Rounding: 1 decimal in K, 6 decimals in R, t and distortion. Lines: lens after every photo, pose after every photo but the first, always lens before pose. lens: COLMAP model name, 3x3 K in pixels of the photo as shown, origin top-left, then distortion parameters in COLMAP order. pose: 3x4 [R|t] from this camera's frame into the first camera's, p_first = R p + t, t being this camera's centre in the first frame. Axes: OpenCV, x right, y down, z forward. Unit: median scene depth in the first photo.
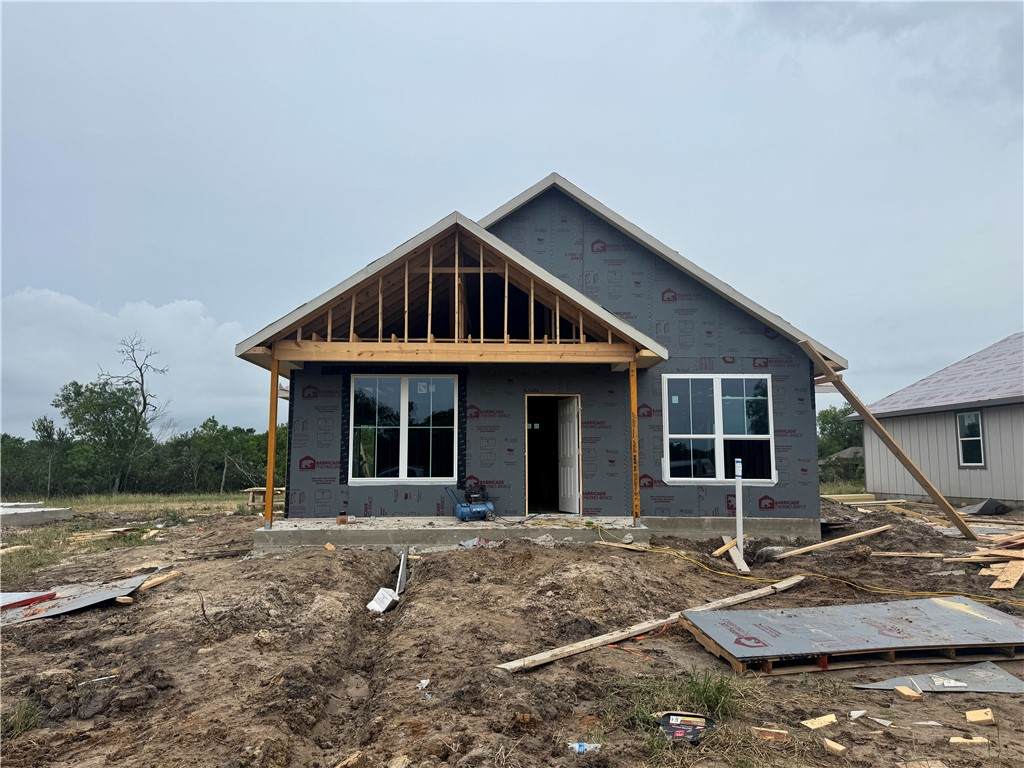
lens RADIAL K [[735.1, 0, 502.6], [0, 735.1, 387.2], [0, 0, 1]] dist [0.092305, -0.024961]
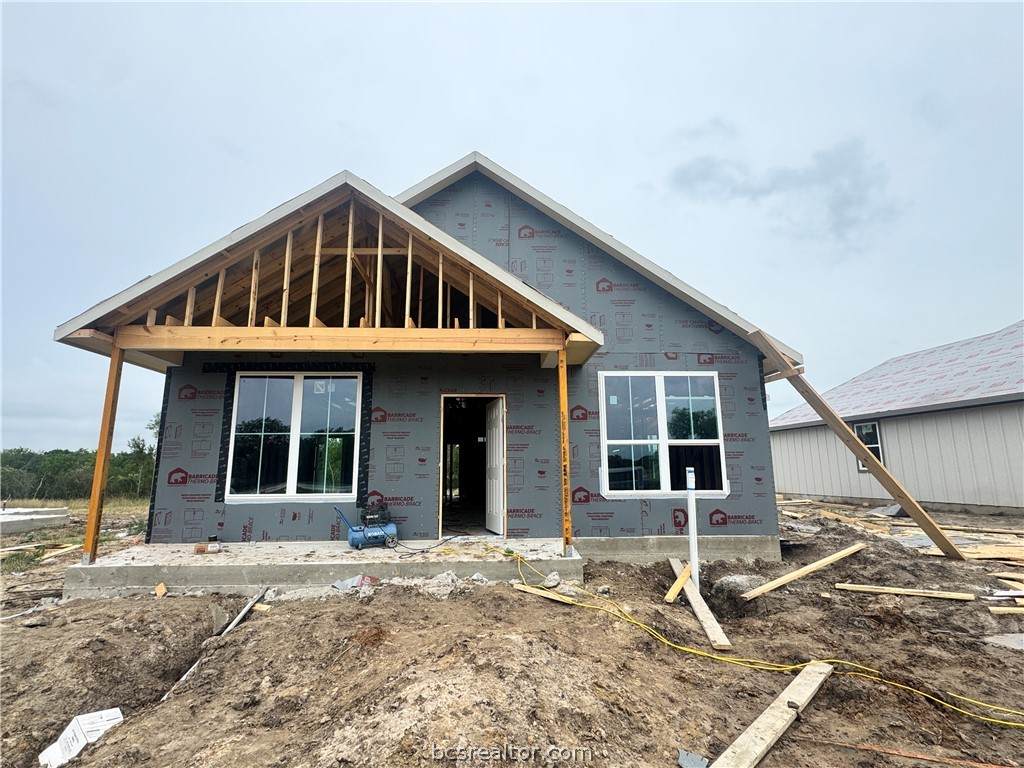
lens RADIAL K [[483.7, 0, 514.6], [0, 483.7, 385.7], [0, 0, 1]] dist [-0.000057, 0.001477]
pose [[0.999643, -0.003176, 0.026518, 0.103345], [0.005008, 0.997584, -0.069291, 0.039595], [-0.026233, 0.069399, 0.997244, 0.438581]]
